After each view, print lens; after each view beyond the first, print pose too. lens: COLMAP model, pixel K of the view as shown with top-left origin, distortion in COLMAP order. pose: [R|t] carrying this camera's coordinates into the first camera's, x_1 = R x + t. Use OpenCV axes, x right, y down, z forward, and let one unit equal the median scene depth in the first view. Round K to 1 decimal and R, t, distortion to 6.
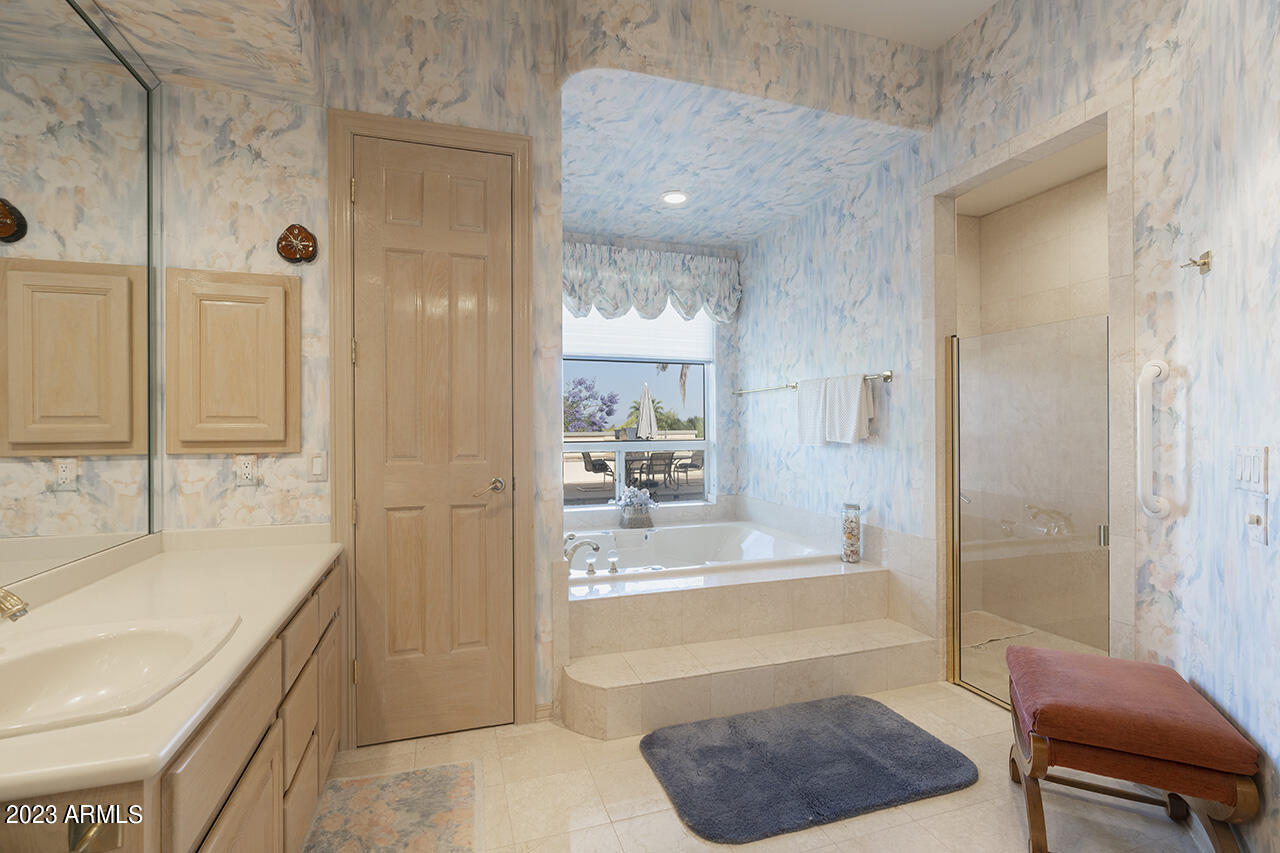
lens RADIAL K [[584.9, 0, 632.2], [0, 584.9, 430.5], [0, 0, 1]] dist [0.000816, 0.000640]
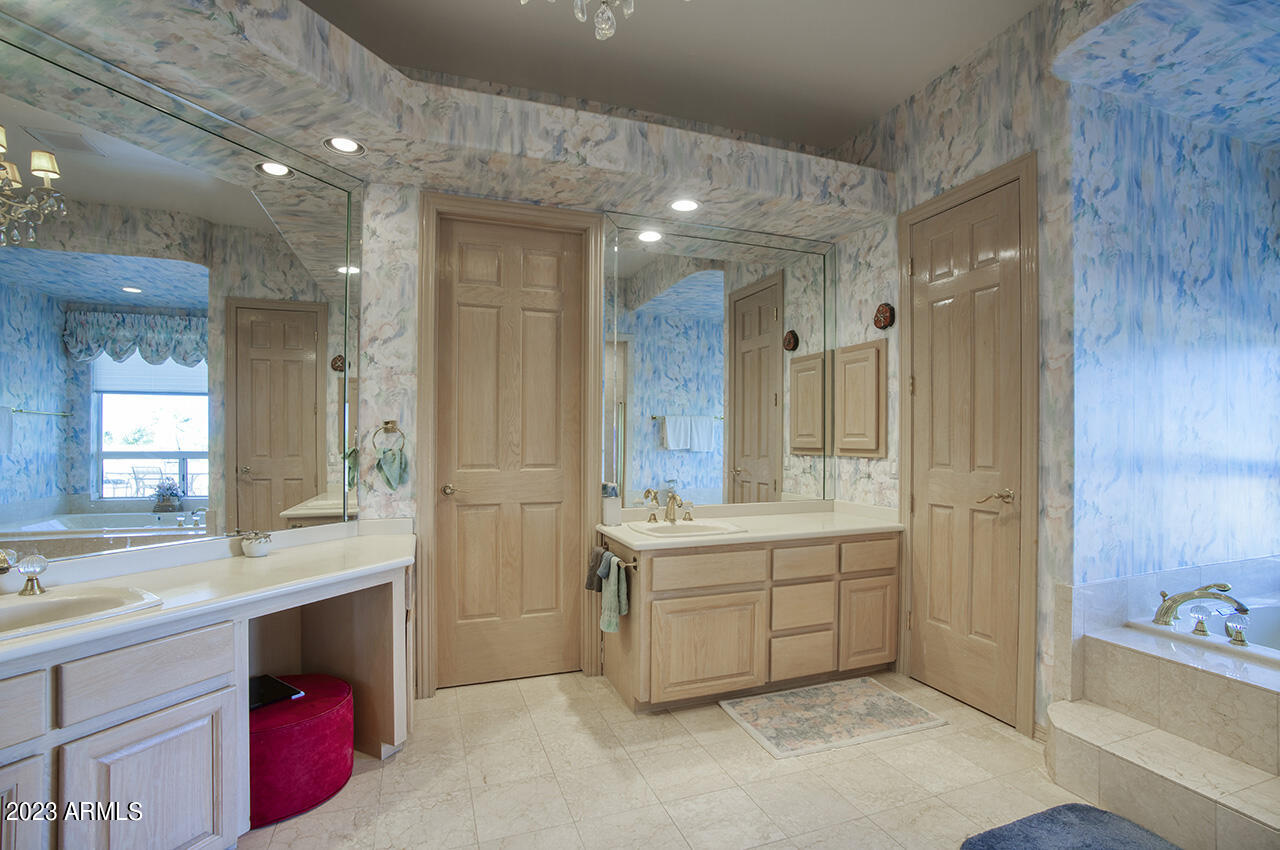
lens RADIAL K [[584.9, 0, 632.5], [0, 584.9, 432.6], [0, 0, 1]] dist [0.000816, 0.000640]
pose [[0.044913, -0.008171, -0.998958, 0.861658], [-0.004673, 0.999954, -0.008389, -0.010205], [0.998980, 0.005045, 0.044872, 0.297442]]
